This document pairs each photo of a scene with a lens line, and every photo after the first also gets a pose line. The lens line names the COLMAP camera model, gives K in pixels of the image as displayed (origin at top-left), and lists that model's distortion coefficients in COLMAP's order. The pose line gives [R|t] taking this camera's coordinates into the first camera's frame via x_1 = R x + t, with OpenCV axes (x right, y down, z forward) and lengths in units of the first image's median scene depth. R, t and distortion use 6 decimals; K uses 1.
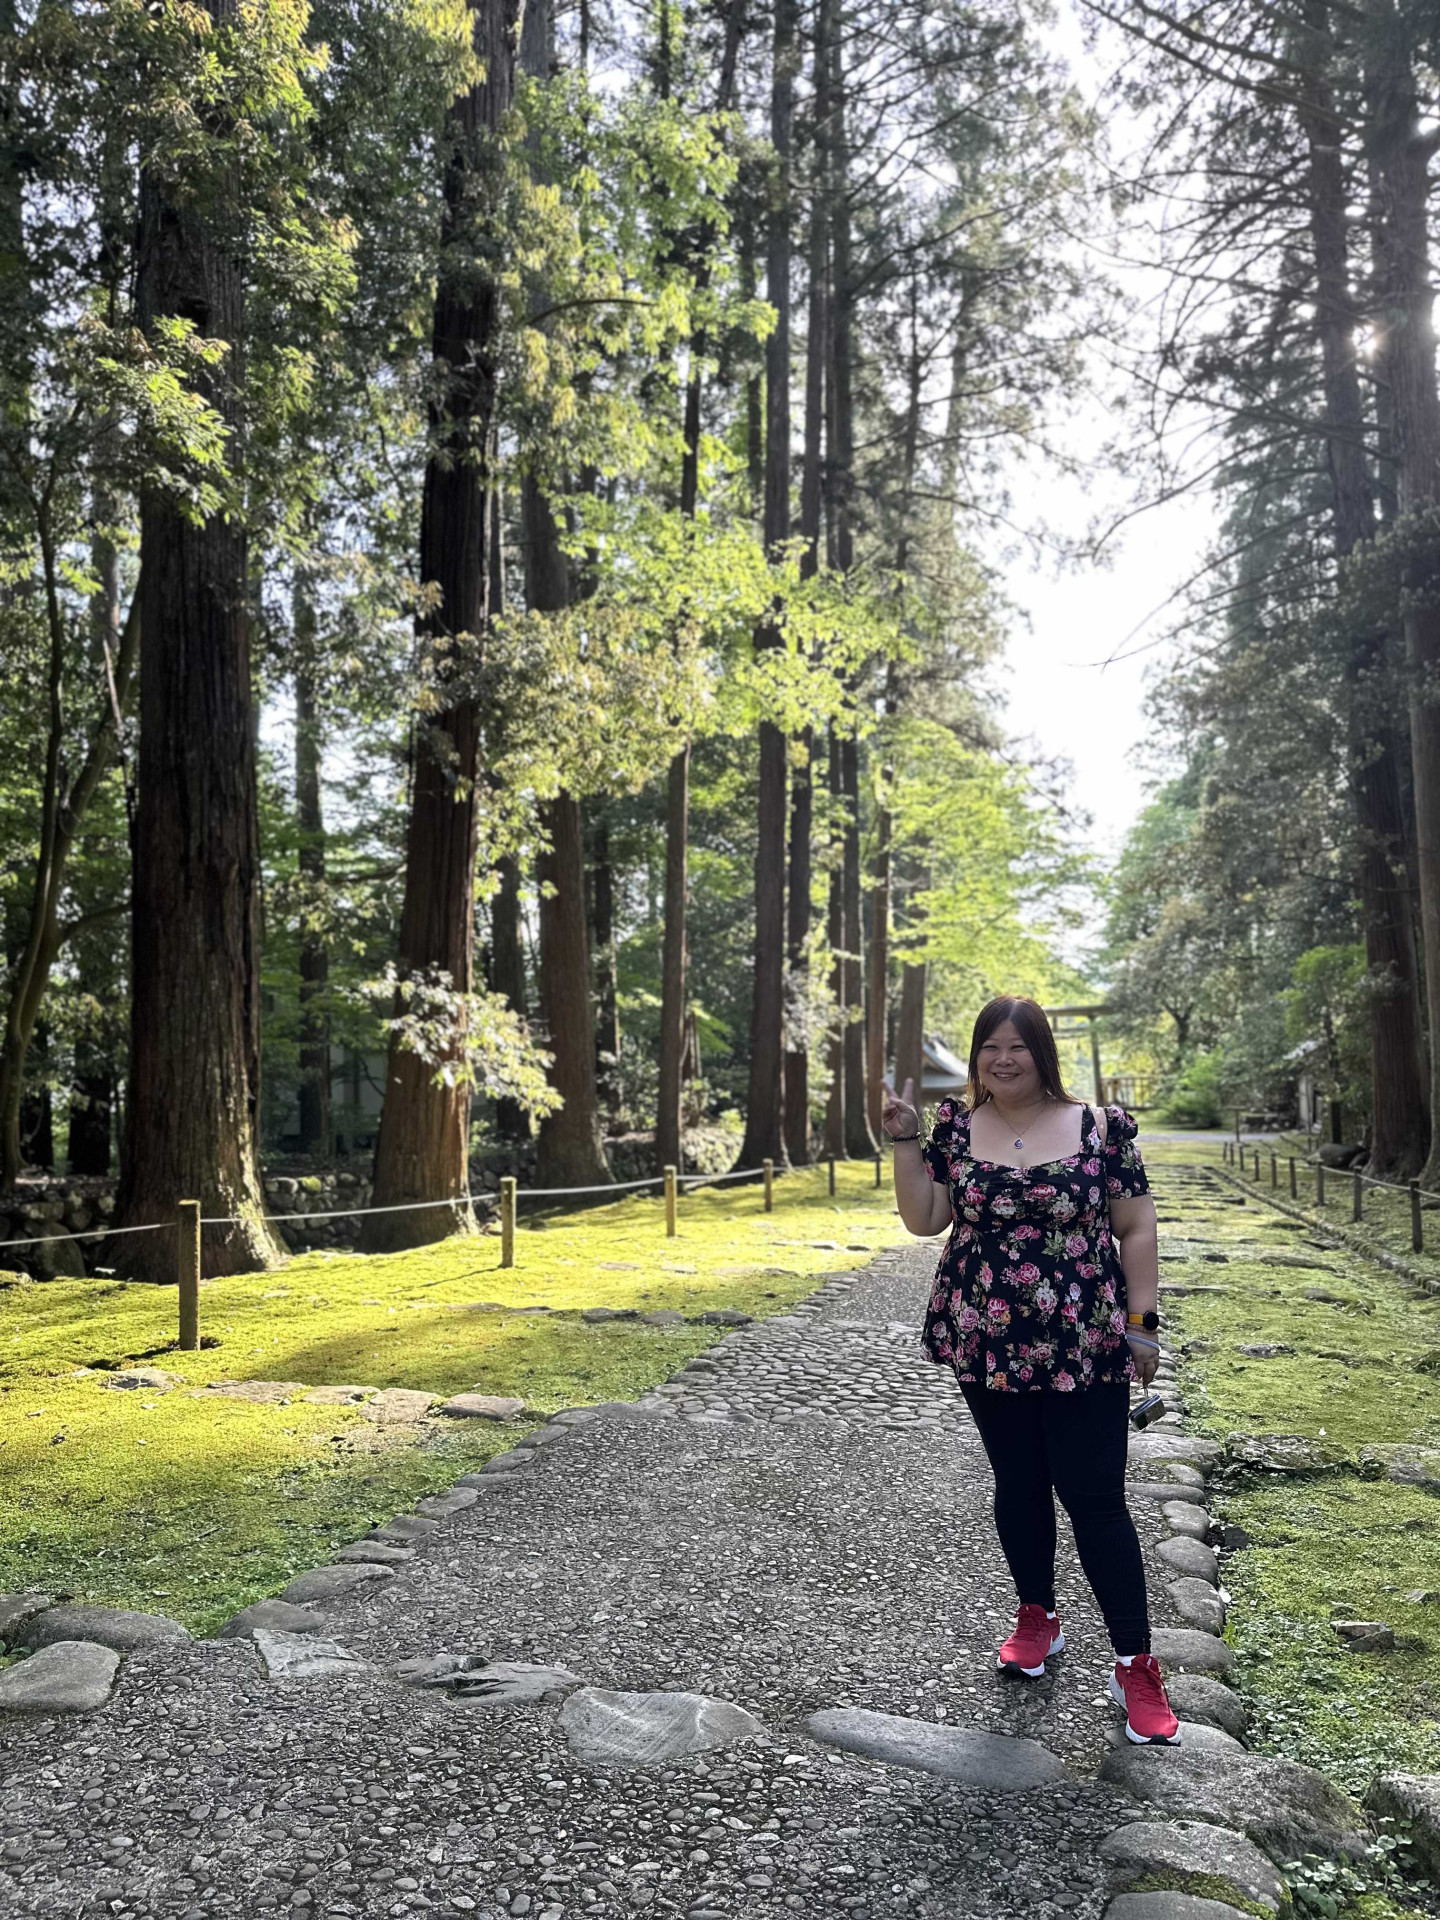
lens RADIAL K [[1399.4, 0, 720.0], [0, 1399.4, 960.0], [0, 0, 1]] dist [0.051831, -0.043081]
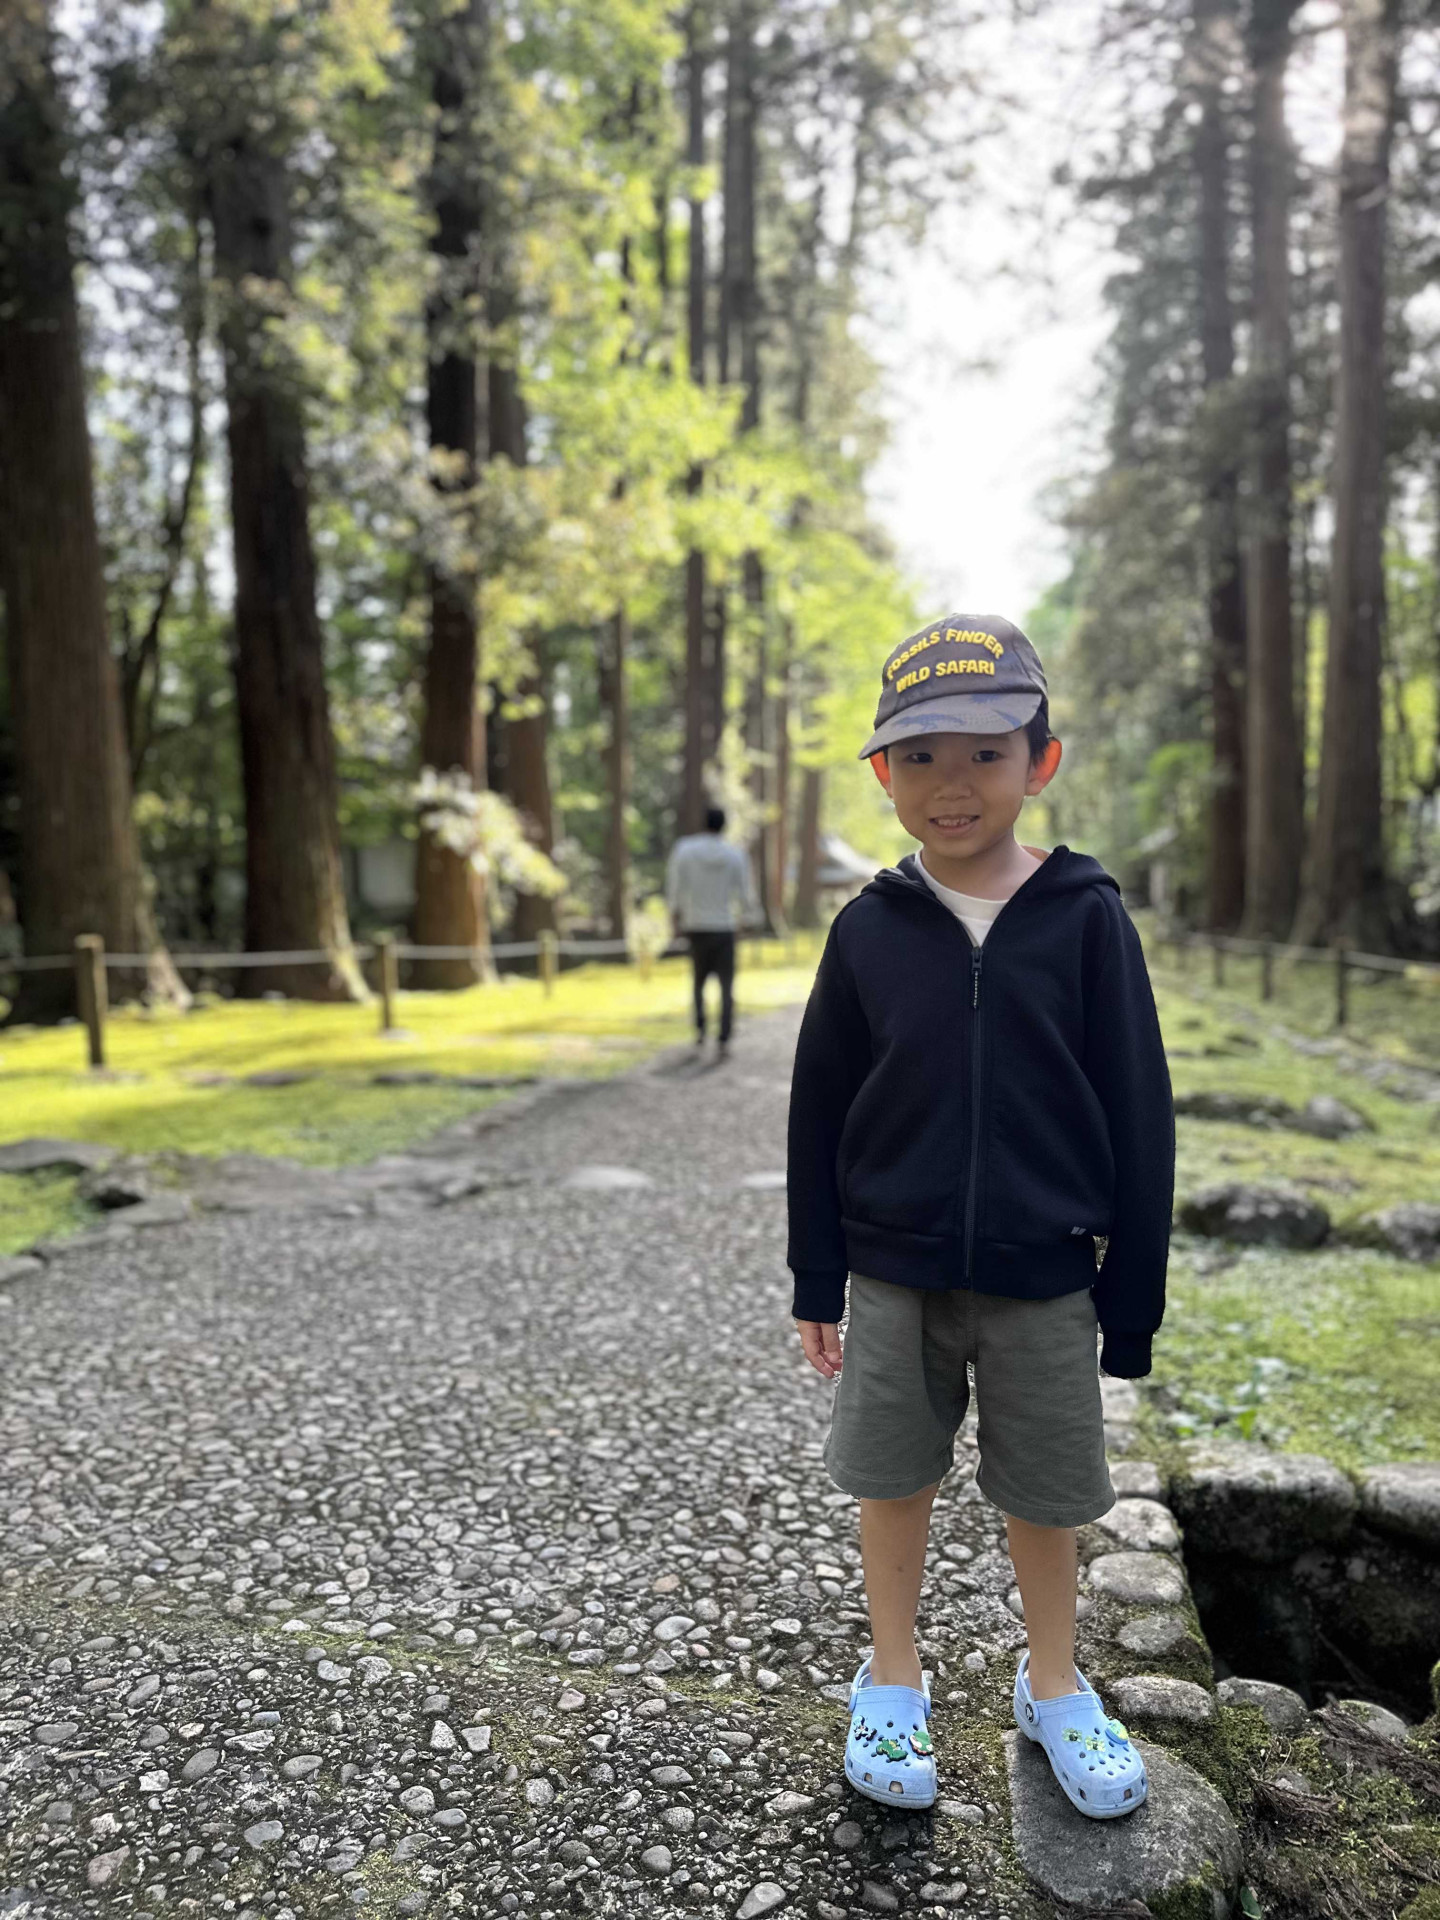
lens RADIAL K [[1399.4, 0, 720.0], [0, 1399.4, 960.0], [0, 0, 1]] dist [0.051831, -0.043081]
pose [[0.996598, -0.020497, 0.079822, -0.044279], [0.009004, 0.989860, 0.141762, -0.003272], [-0.081918, -0.140561, 0.986677, -0.144516]]
